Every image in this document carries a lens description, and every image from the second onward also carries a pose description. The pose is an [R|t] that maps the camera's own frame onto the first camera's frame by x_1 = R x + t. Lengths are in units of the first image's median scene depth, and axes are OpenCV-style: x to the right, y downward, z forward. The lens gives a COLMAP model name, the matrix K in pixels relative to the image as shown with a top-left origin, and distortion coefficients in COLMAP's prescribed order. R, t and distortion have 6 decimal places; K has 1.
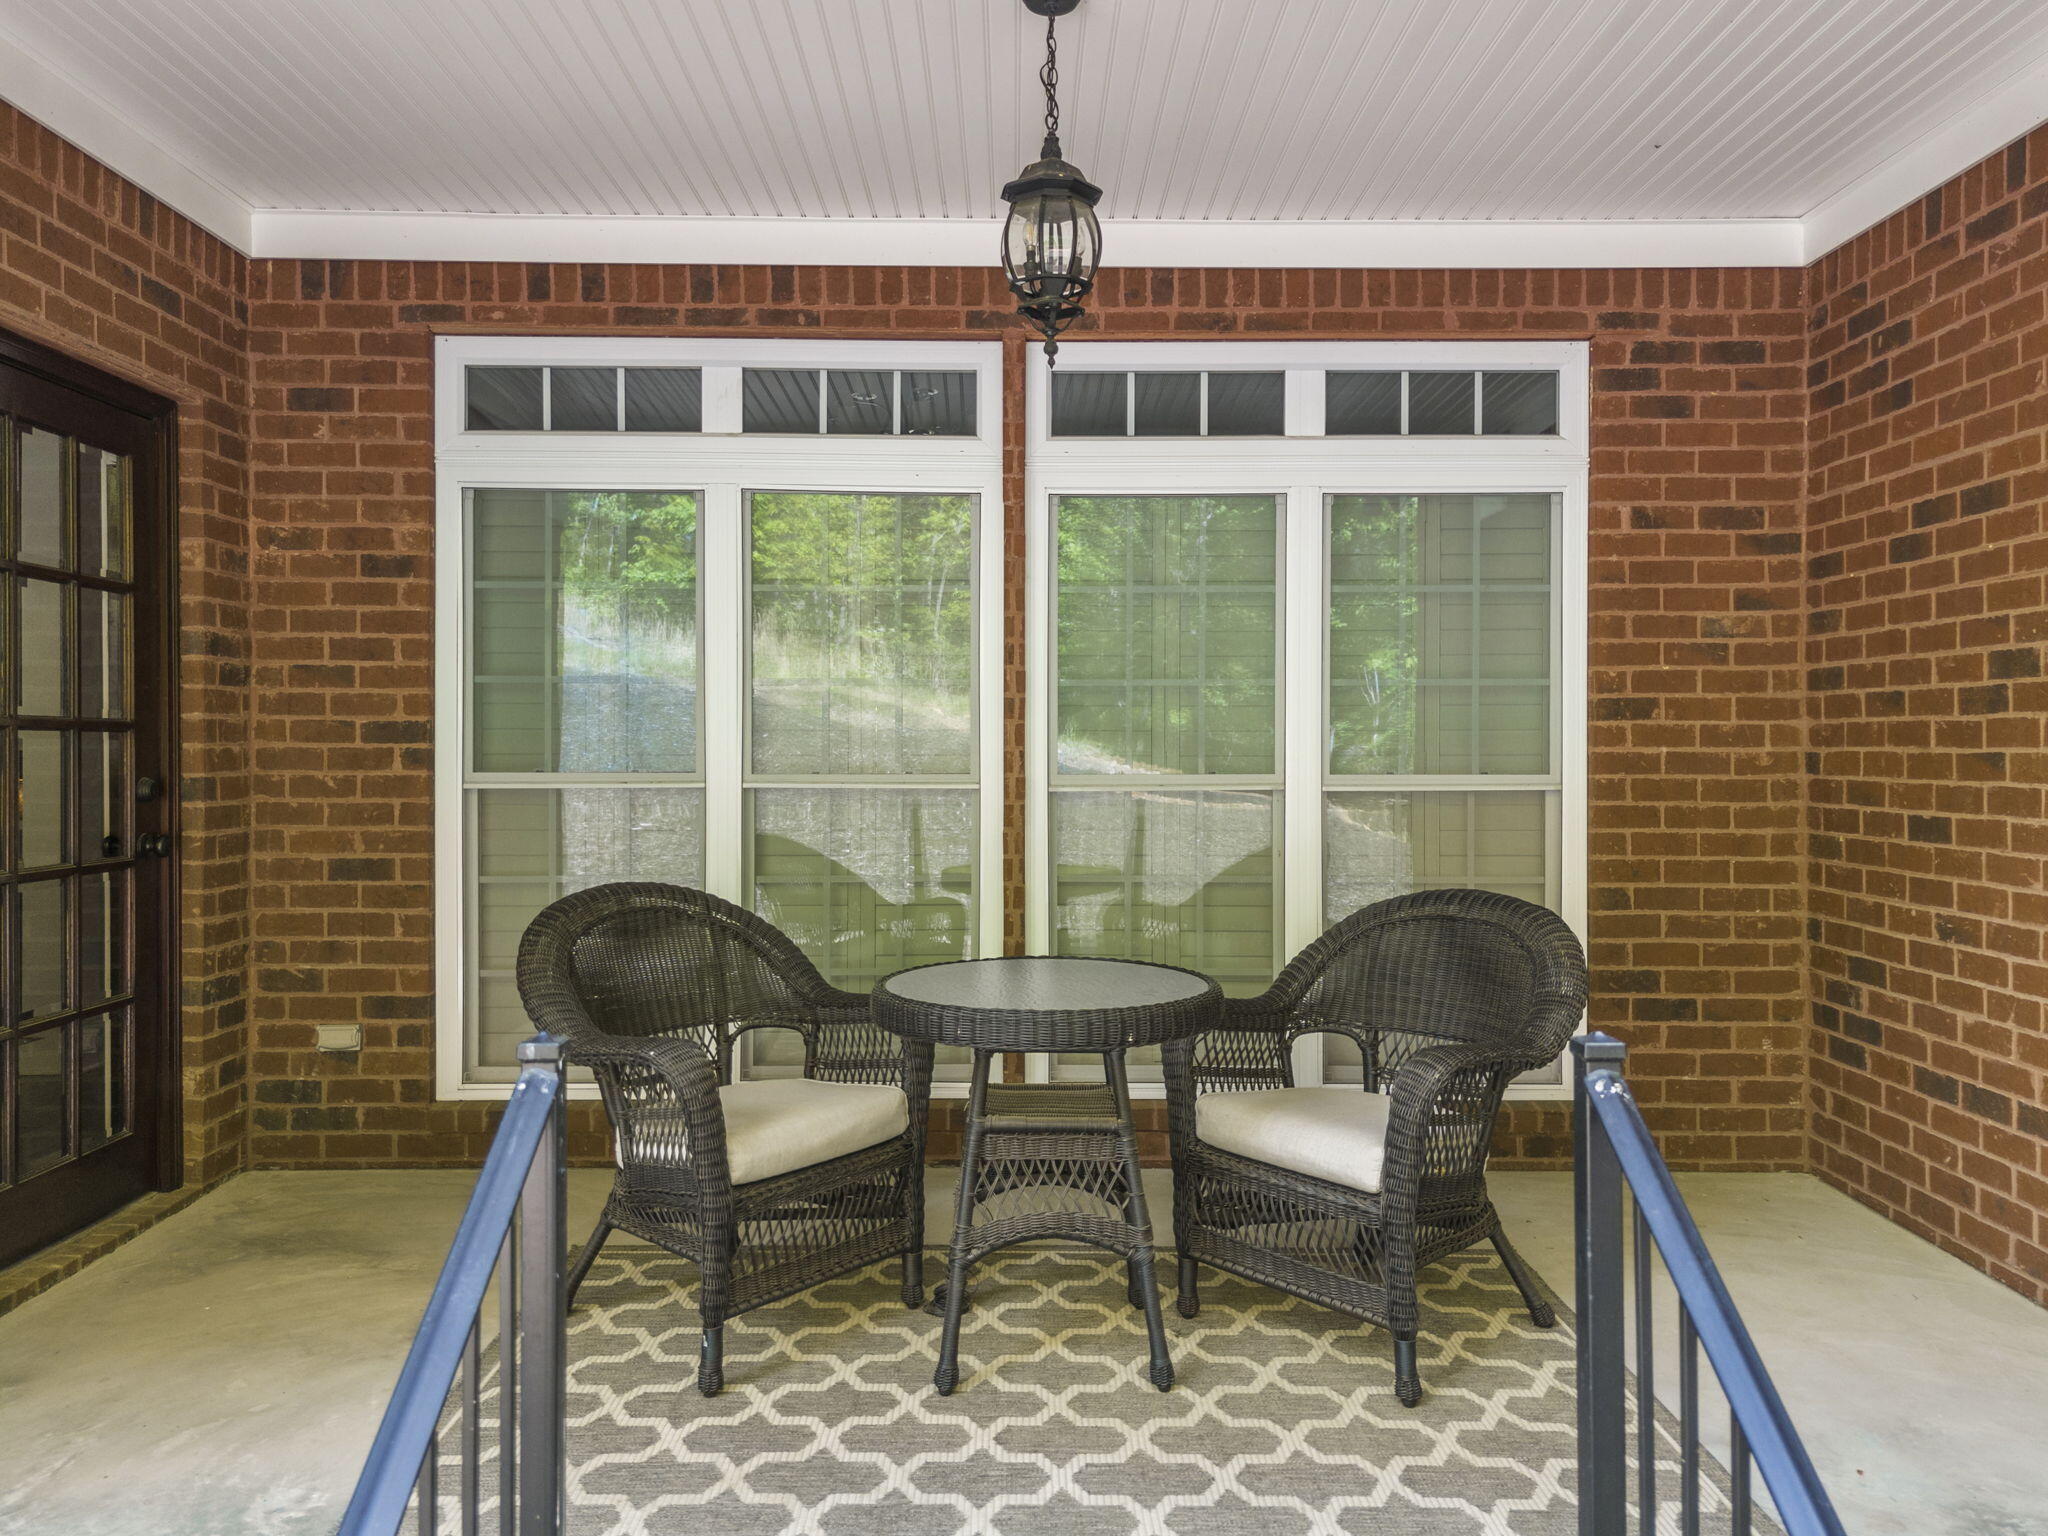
lens RADIAL K [[1530.0, 0, 1030.1], [0, 1530.0, 748.5], [0, 0, 1]] dist [0.048645, -0.018611]
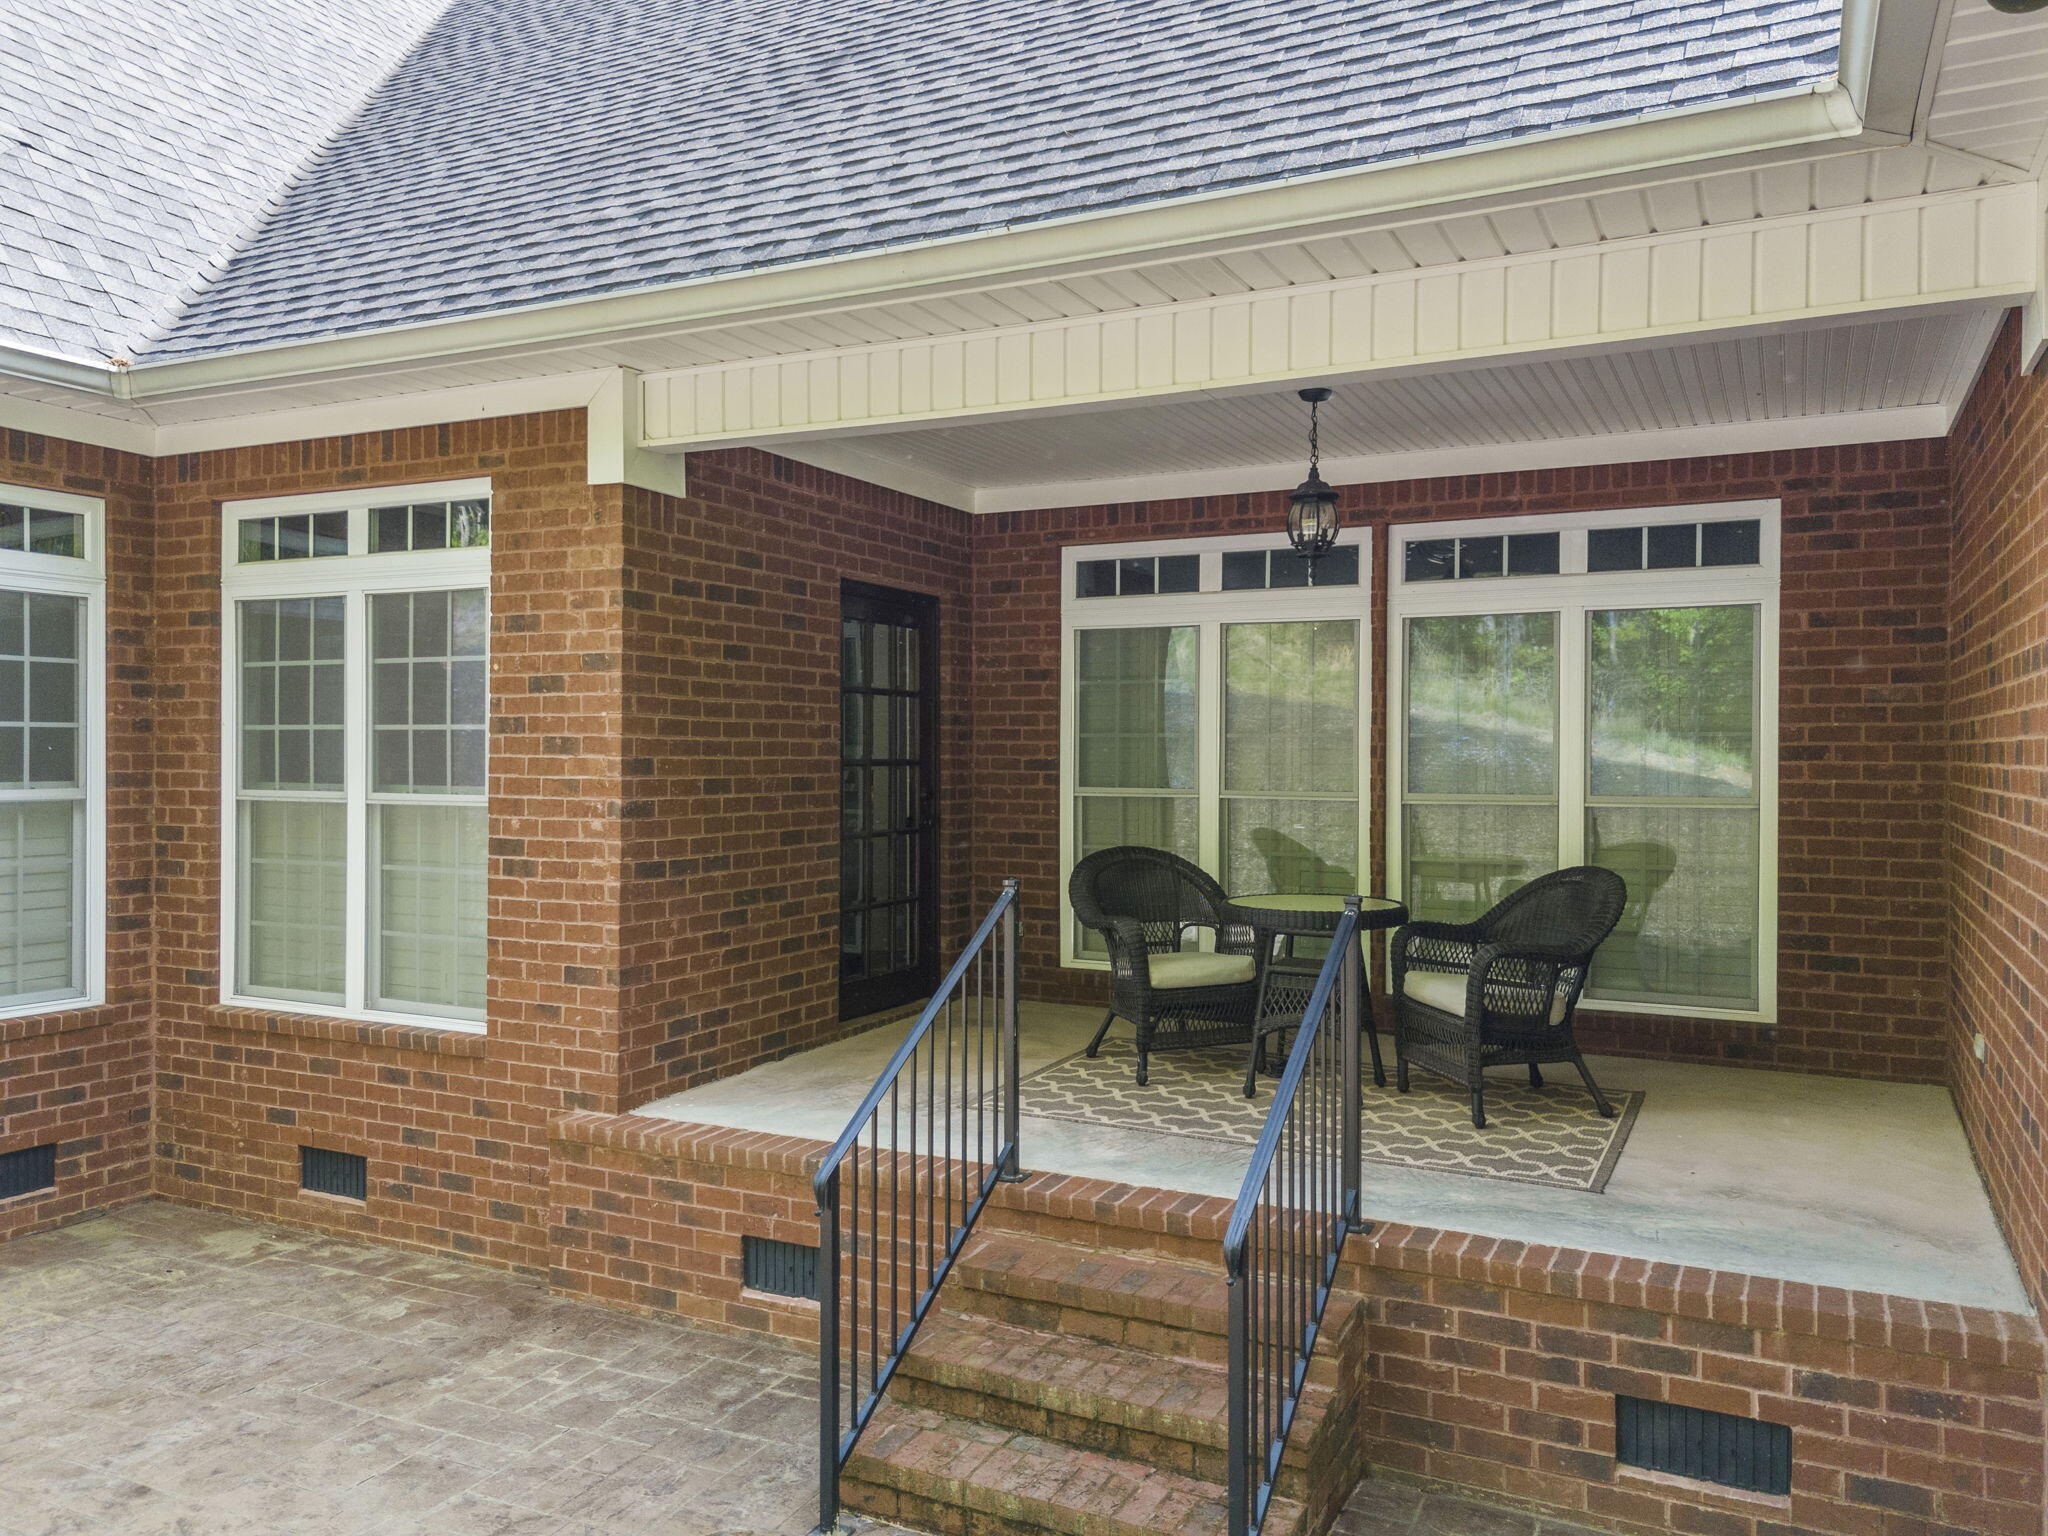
lens RADIAL K [[1530.0, 0, 1024.3], [0, 1530.0, 762.3], [0, 0, 1]] dist [0.048645, -0.018611]
pose [[0.887052, 0.004854, -0.461645, 0.408556], [-0.002046, 0.999976, 0.006584, -0.025178], [0.461666, -0.004896, 0.887040, -0.619943]]
